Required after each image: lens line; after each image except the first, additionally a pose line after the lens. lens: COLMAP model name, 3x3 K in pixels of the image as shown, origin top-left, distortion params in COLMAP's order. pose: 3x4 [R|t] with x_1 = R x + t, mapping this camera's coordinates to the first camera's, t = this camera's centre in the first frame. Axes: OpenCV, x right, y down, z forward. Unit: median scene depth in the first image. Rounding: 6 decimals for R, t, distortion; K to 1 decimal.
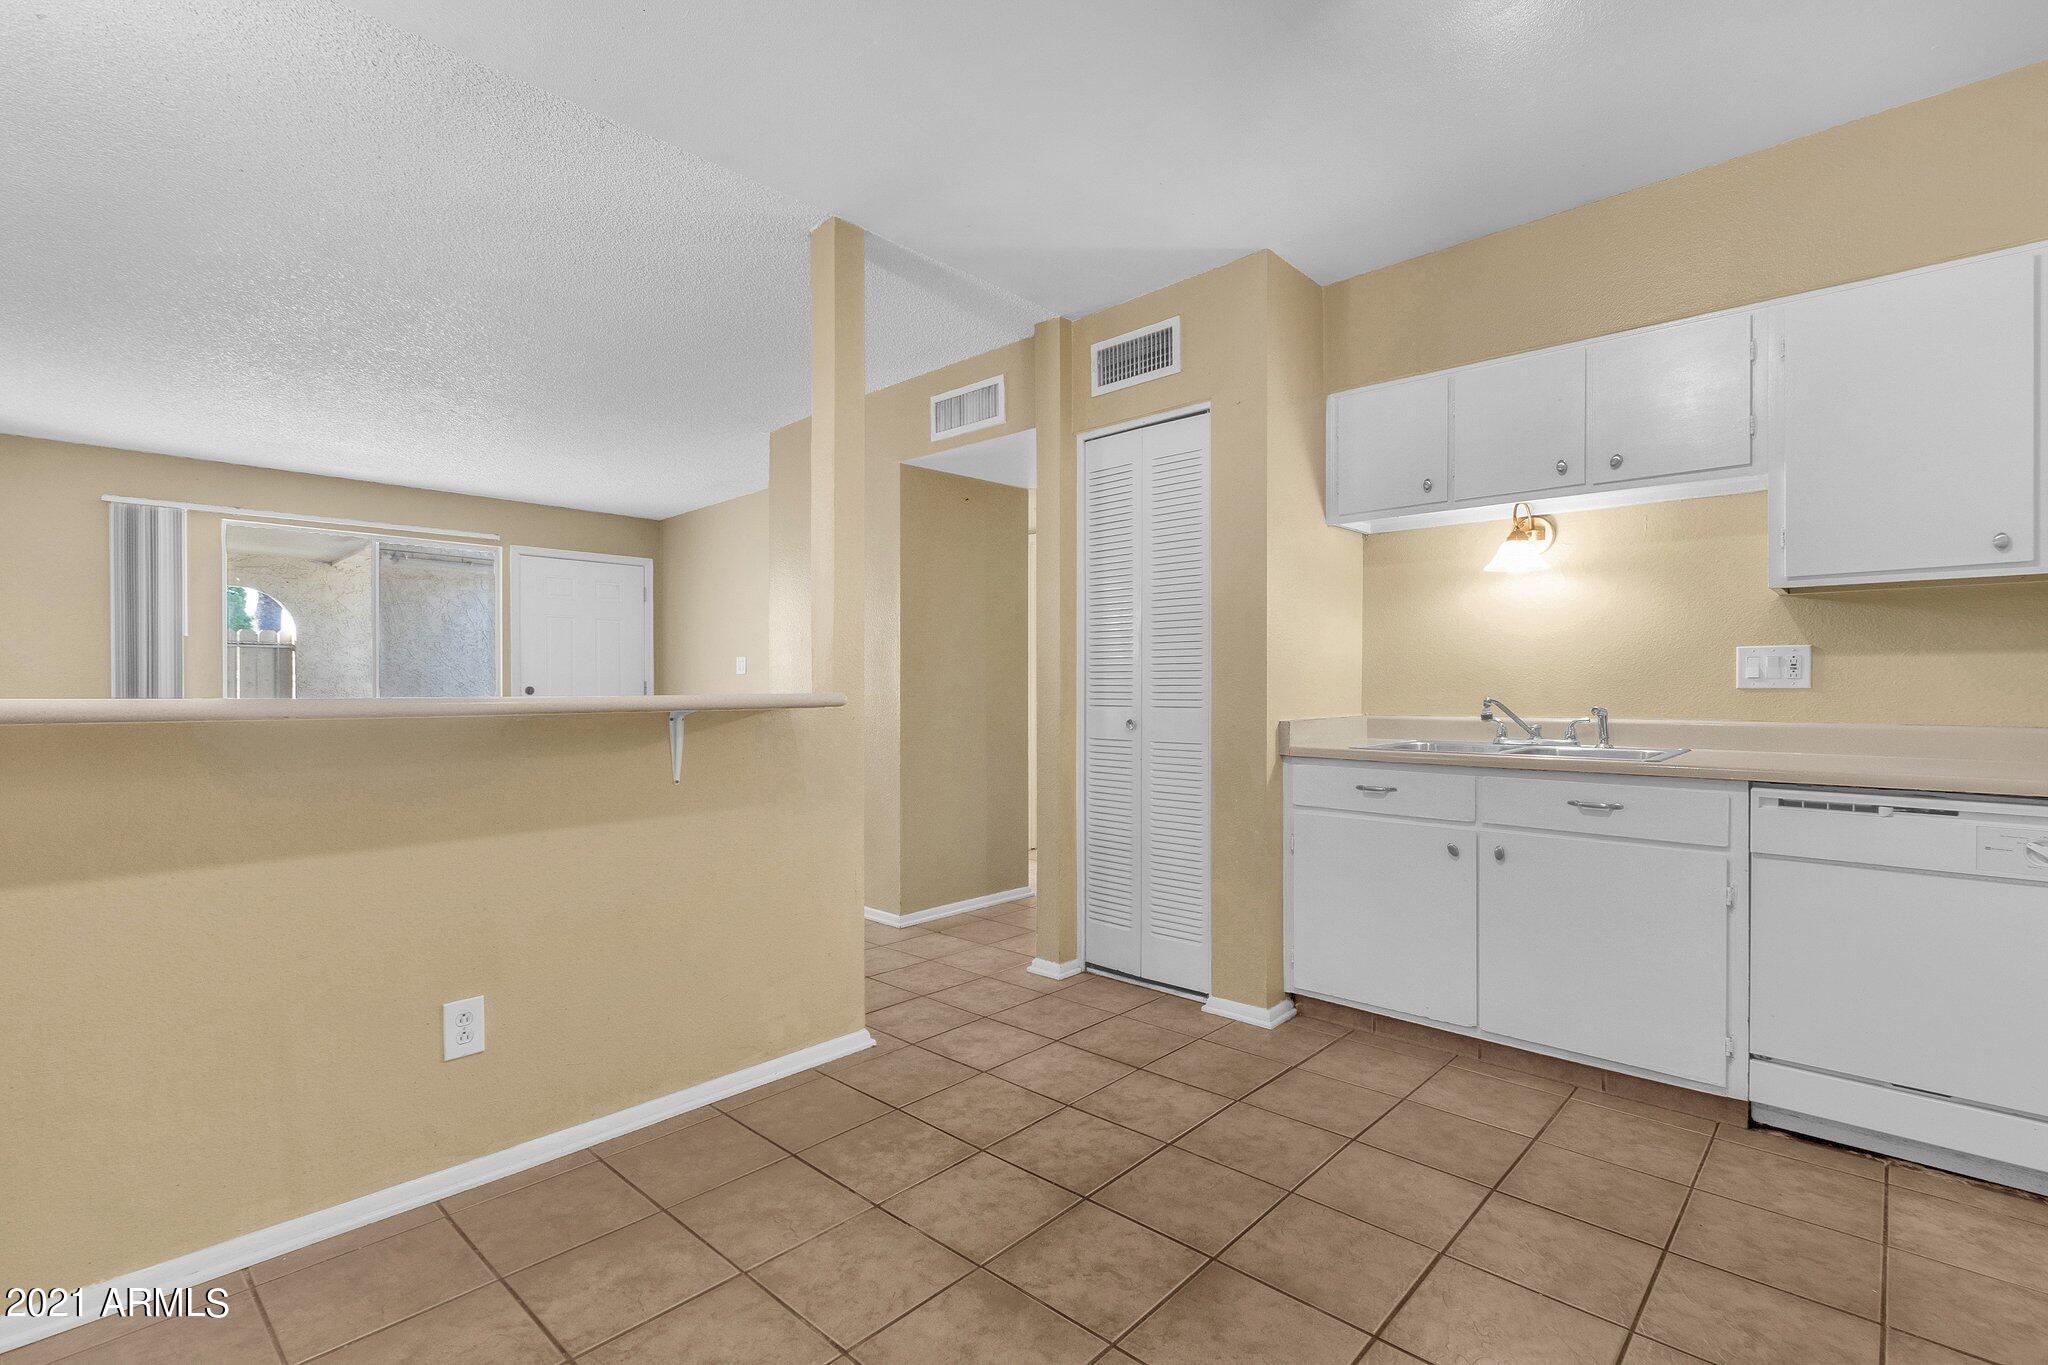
lens RADIAL K [[937.6, 0, 1033.5], [0, 937.6, 688.3], [0, 0, 1]] dist [0.004026, -0.001373]
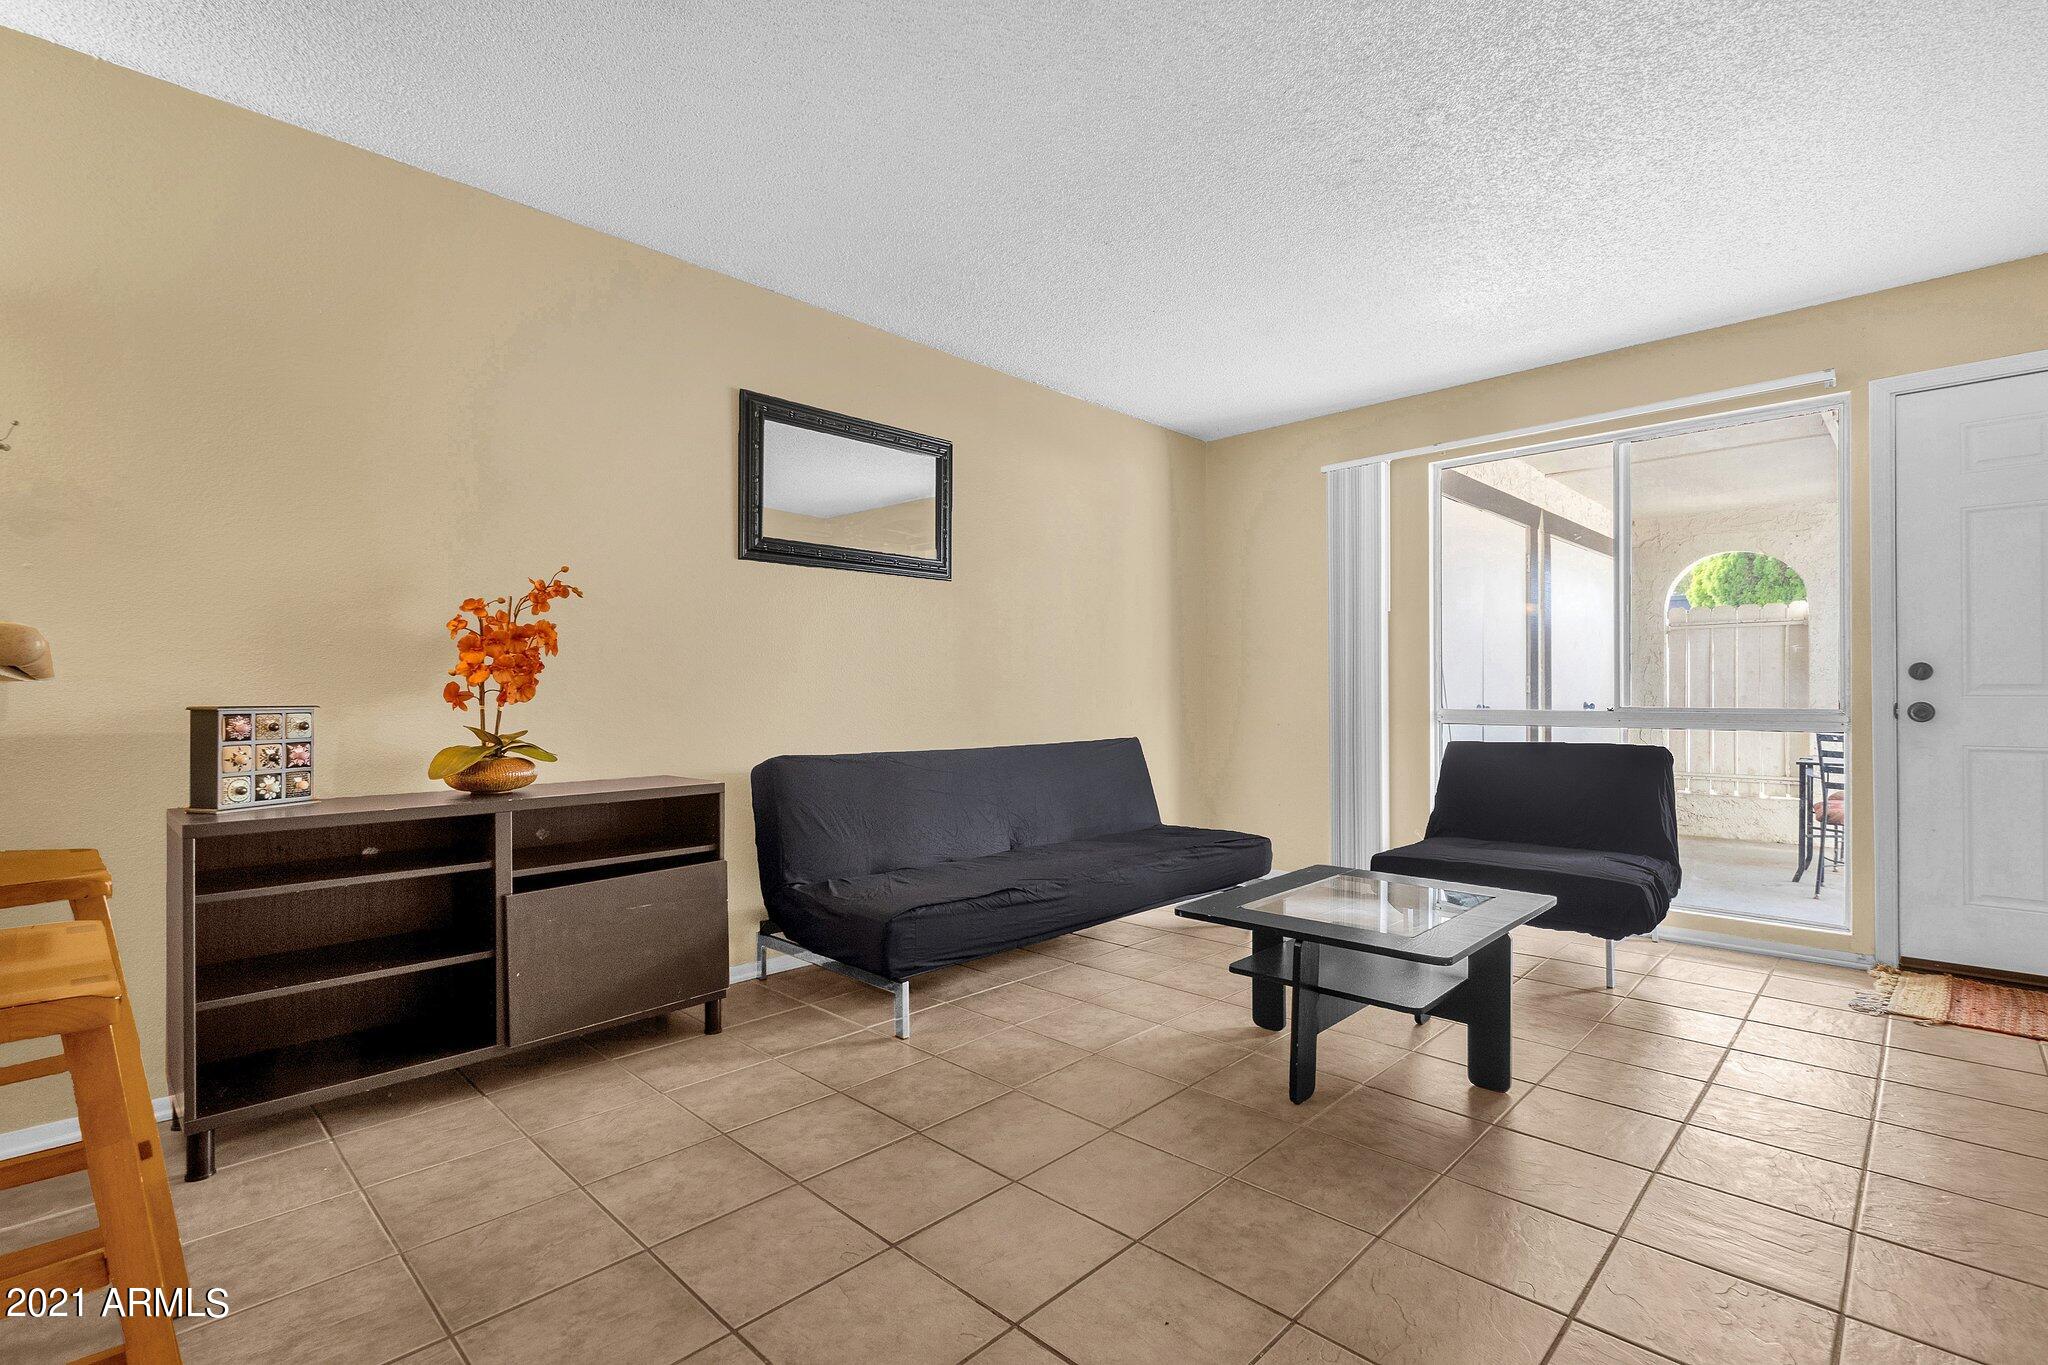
lens RADIAL K [[937.6, 0, 1035.6], [0, 937.6, 690.6], [0, 0, 1]] dist [0.004026, -0.001373]
pose [[-0.031085, -0.000147, -0.999517, -0.091402], [0.000893, 1.000000, -0.000175, 0.030377], [0.999516, -0.000898, -0.031085, 1.373187]]
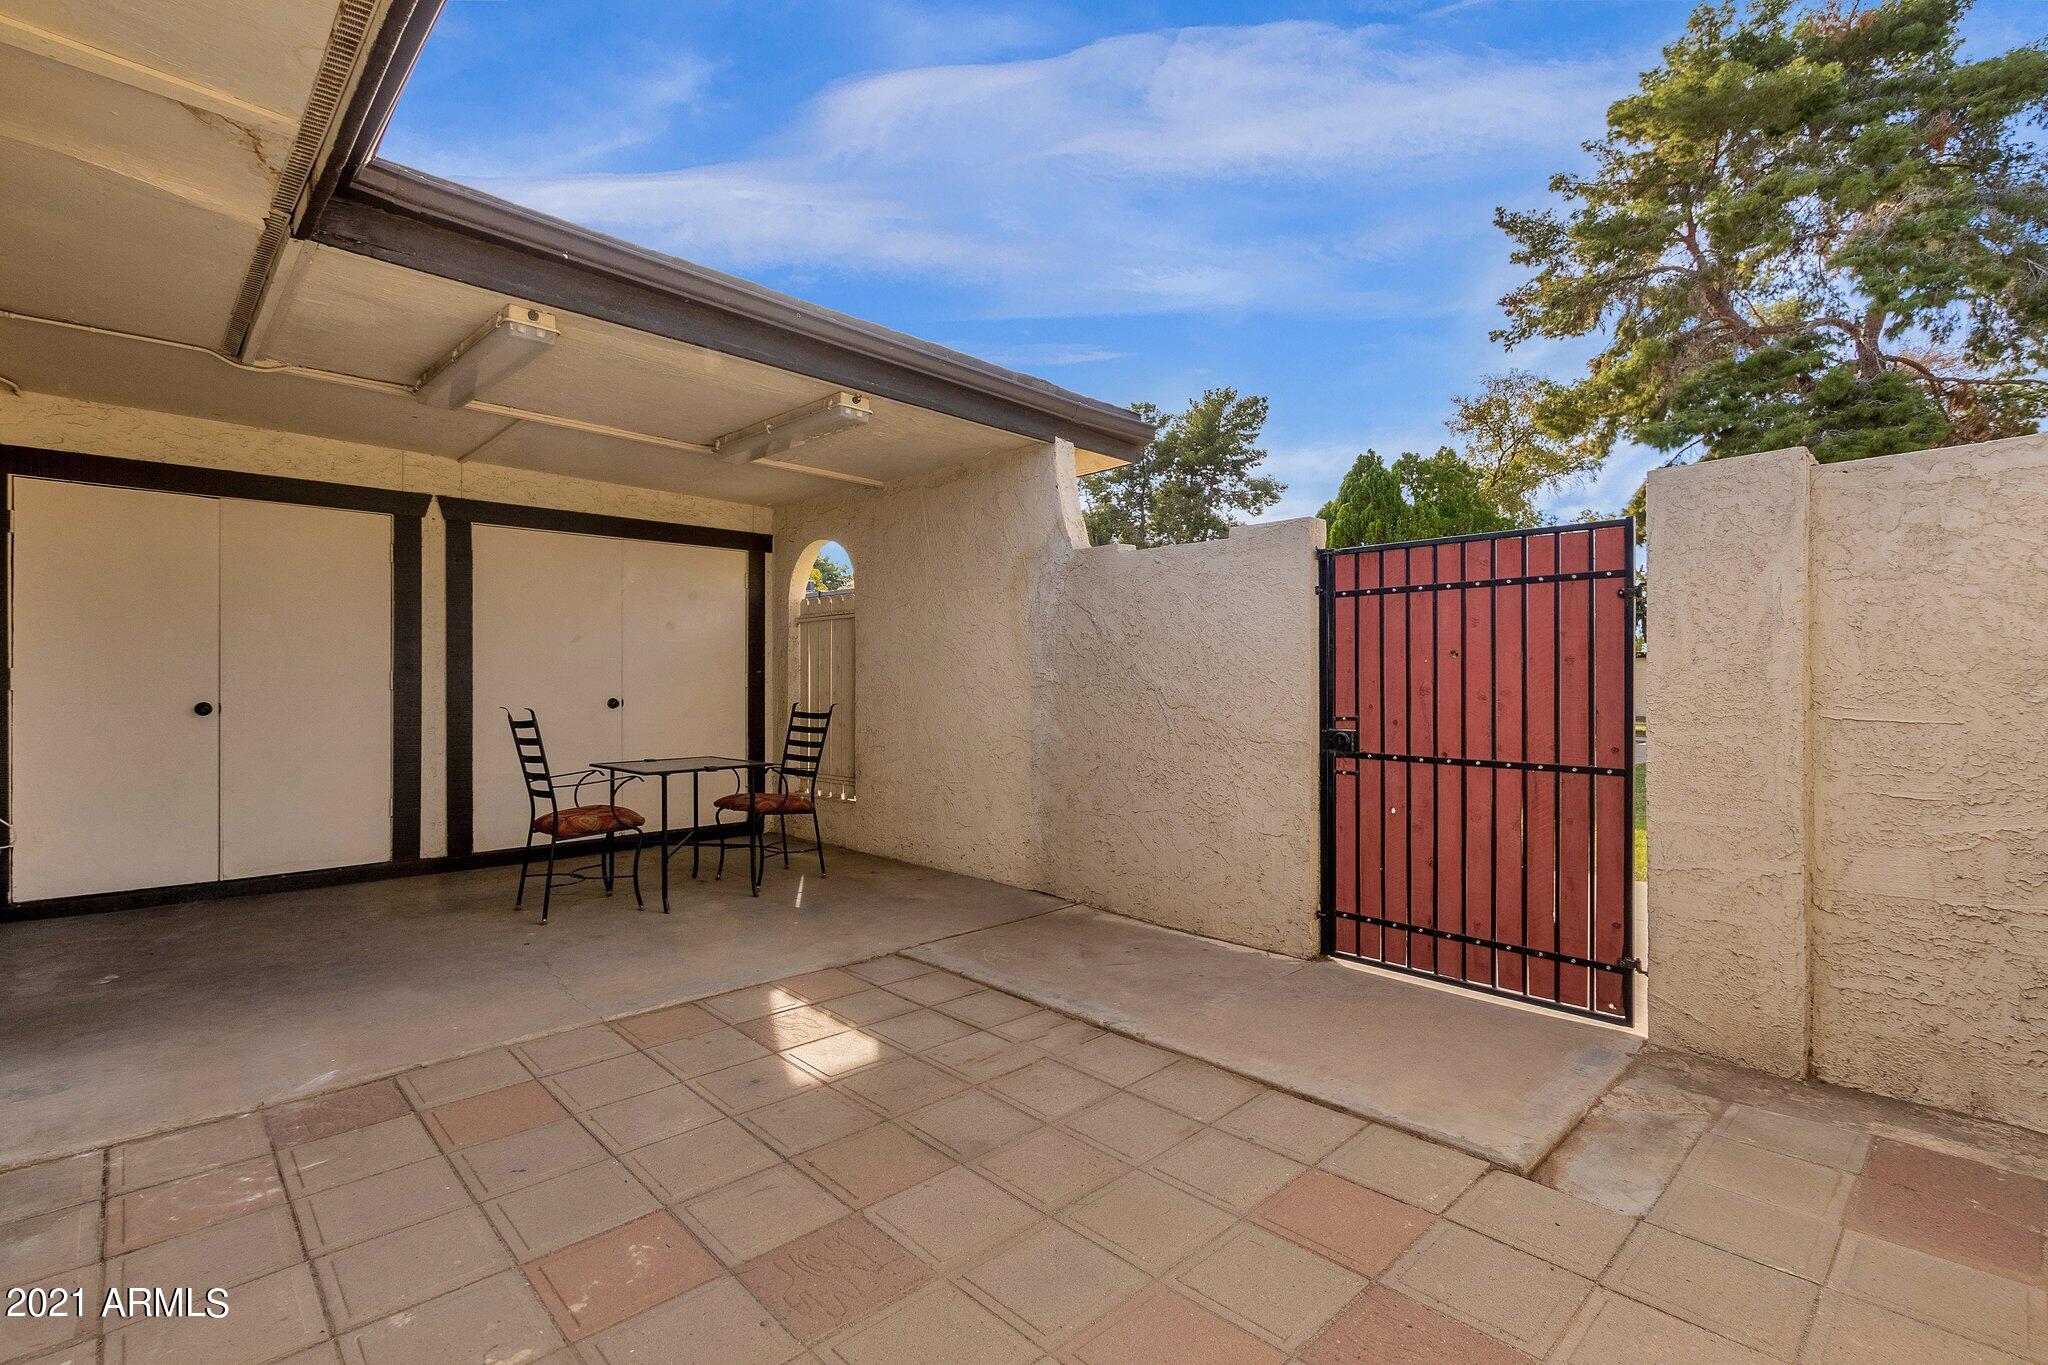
lens RADIAL K [[937.6, 0, 1023.4], [0, 937.6, 683.7], [0, 0, 1]] dist [0.004026, -0.001373]
pose [[-0.061868, -0.001363, -0.998083, -0.297090], [0.000576, 0.999999, -0.001401, 0.026058], [0.998084, -0.000662, -0.061867, 3.879542]]
